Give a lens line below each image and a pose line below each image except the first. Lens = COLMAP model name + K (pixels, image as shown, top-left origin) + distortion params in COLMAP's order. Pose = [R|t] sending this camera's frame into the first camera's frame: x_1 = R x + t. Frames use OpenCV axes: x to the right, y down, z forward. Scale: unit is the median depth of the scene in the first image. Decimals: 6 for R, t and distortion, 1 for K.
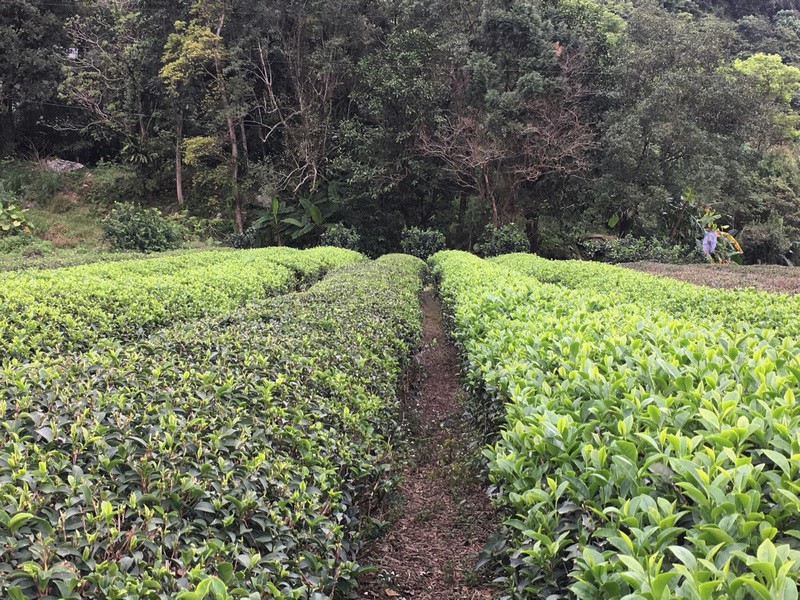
lens RADIAL K [[1255.7, 0, 394.6], [0, 1255.7, 304.5], [0, 0, 1]] dist [-0.006904, 0.000000]
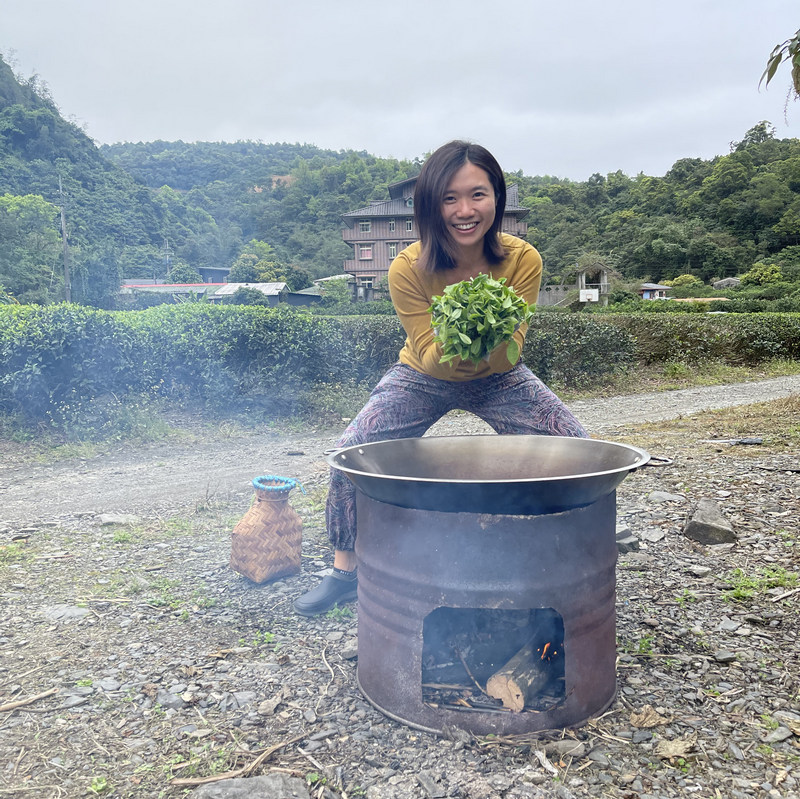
lens RADIAL K [[800.2, 0, 394.7], [0, 800.2, 400.3], [0, 0, 1]] dist [0.015672, 0.000000]
pose [[0.790904, -0.095667, 0.604416, -0.026474], [0.050034, 0.994507, 0.091939, 0.017200], [-0.609892, -0.042474, 0.791346, -0.340653]]
